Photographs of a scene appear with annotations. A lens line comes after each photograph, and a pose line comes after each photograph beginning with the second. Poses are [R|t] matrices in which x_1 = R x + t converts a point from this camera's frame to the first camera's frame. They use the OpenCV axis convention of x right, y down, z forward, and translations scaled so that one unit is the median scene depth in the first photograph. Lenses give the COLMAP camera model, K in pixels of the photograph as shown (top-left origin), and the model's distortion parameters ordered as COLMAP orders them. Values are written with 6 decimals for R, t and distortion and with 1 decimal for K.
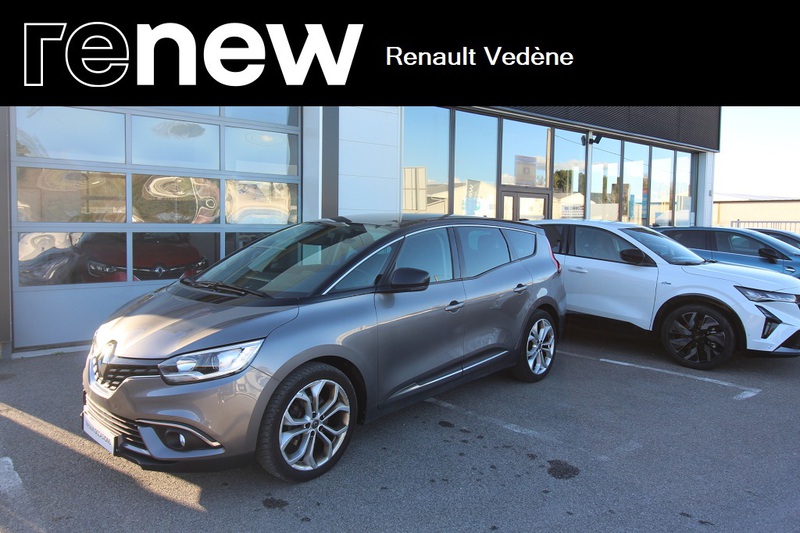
lens RADIAL K [[533.9, 0, 396.7], [0, 533.9, 264.0], [0, 0, 1]] dist [0.003557, -0.000986]
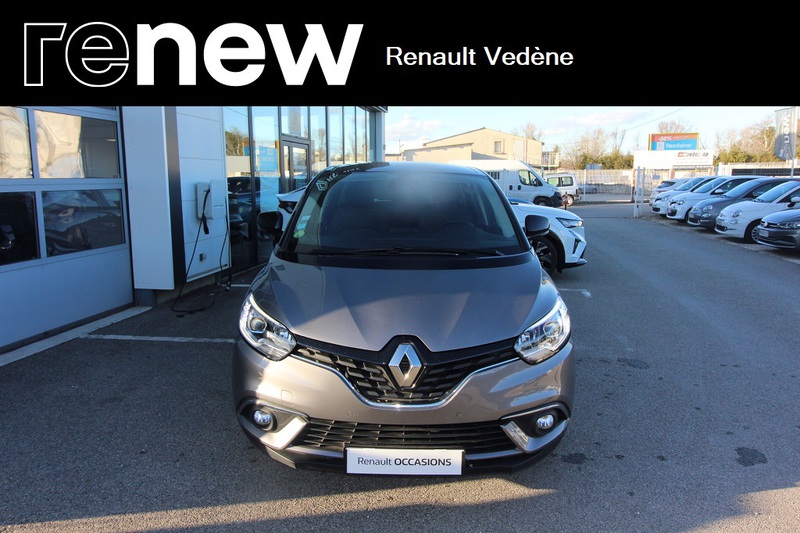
lens RADIAL K [[533.9, 0, 391.7], [0, 533.9, 262.7], [0, 0, 1]] dist [0.003557, -0.000986]
pose [[0.740584, -0.120859, 0.661006, -0.896197], [0.064192, 0.991918, 0.109442, -0.032638], [-0.668891, -0.038620, 0.742357, 0.419876]]
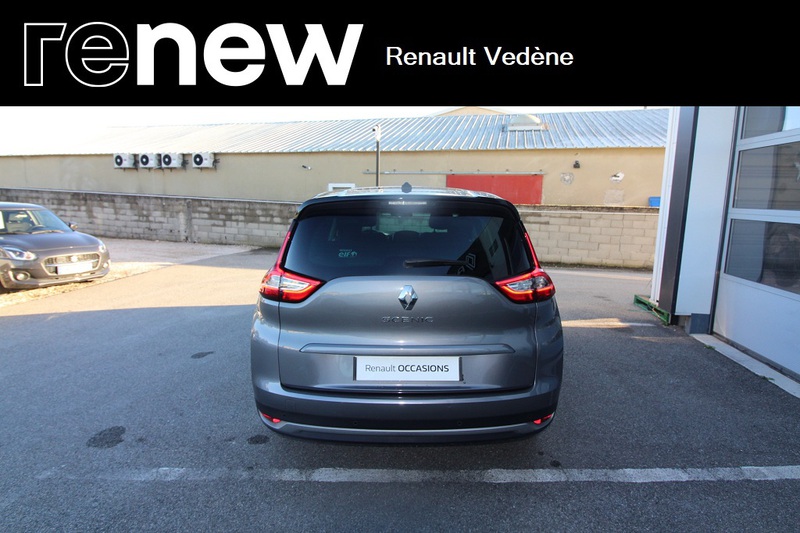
lens RADIAL K [[414.9, 0, 399.6], [0, 414.9, 265.7], [0, 0, 1]] dist [-0.000701, -0.004442]
pose [[-0.699581, 0.095709, -0.708115, 0.423398], [-0.074601, 0.975791, 0.205589, -0.128877], [0.710648, 0.196652, -0.675505, 1.759001]]
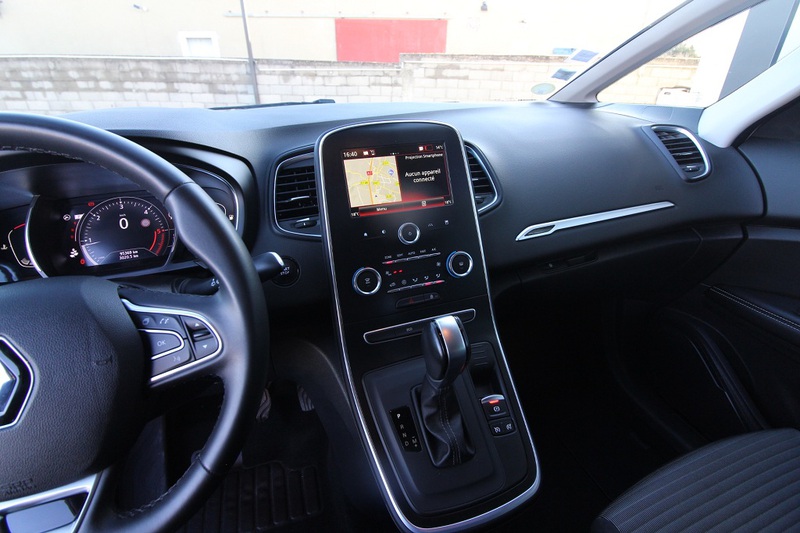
lens RADIAL K [[372.8, 0, 397.3], [0, 372.8, 257.9], [0, 0, 1]] dist [-0.003386, -0.011108]
pose [[-0.470485, 0.398390, -0.787356, -0.040815], [-0.073183, 0.871590, 0.484742, -0.005514], [0.879368, 0.285685, -0.380915, 1.247261]]
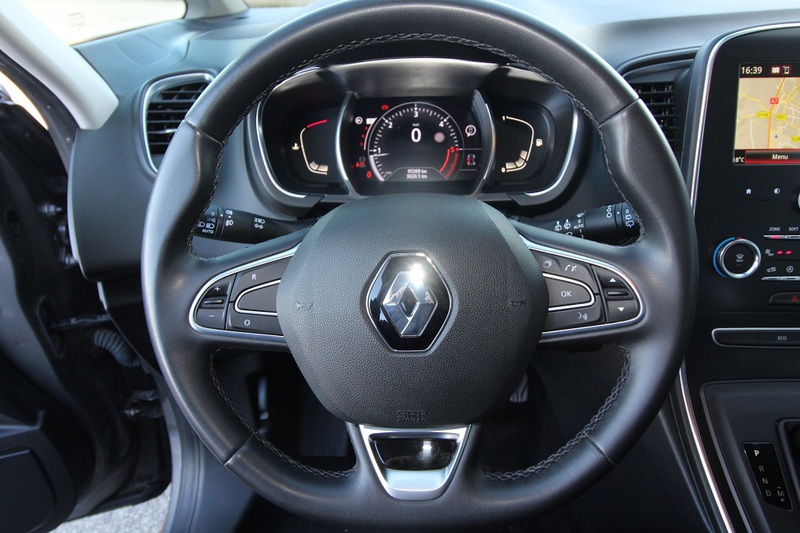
lens RADIAL K [[502.9, 0, 390.7], [0, 502.9, 255.4], [0, 0, 1]] dist [-0.004094, -0.003879]
pose [[-0.754217, 0.356191, -0.551621, 0.000749], [-0.046232, 0.809193, 0.585721, -0.002449], [0.654996, 0.467264, -0.593839, 1.202457]]
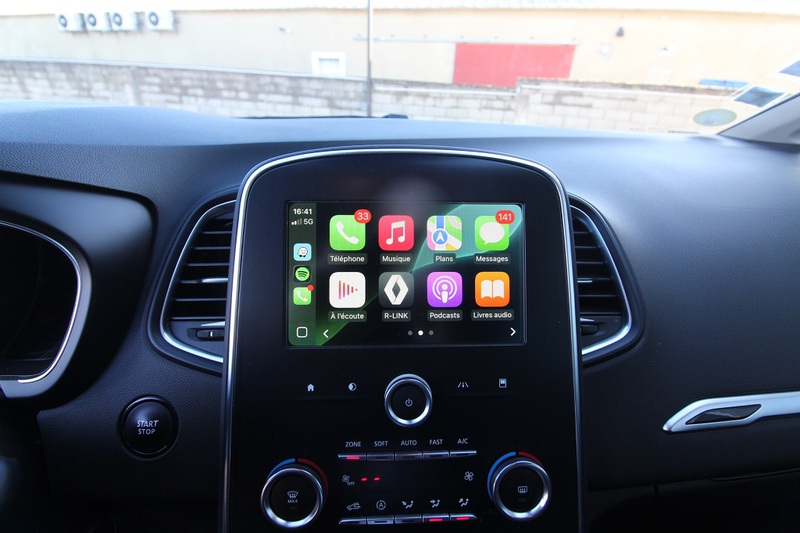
lens RADIAL K [[372.8, 0, 397.8], [0, 372.8, 255.2], [0, 0, 1]] dist [-0.003386, -0.011108]
pose [[-0.696783, 0.265493, -0.666339, -0.127725], [-0.096326, 0.885927, 0.453712, 0.005620], [0.710785, 0.380325, -0.591725, 1.219217]]
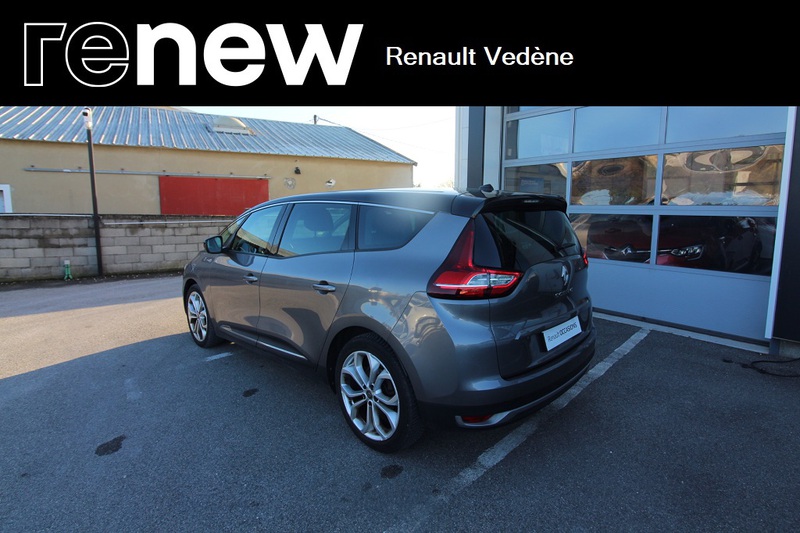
lens RADIAL K [[414.9, 0, 399.7], [0, 414.9, 264.2], [0, 0, 1]] dist [-0.000701, -0.004442]
pose [[0.018491, 0.131920, -0.991088, 0.711824], [-0.072691, 0.988811, 0.130261, -0.064733], [0.997183, 0.069634, 0.027874, 1.112308]]
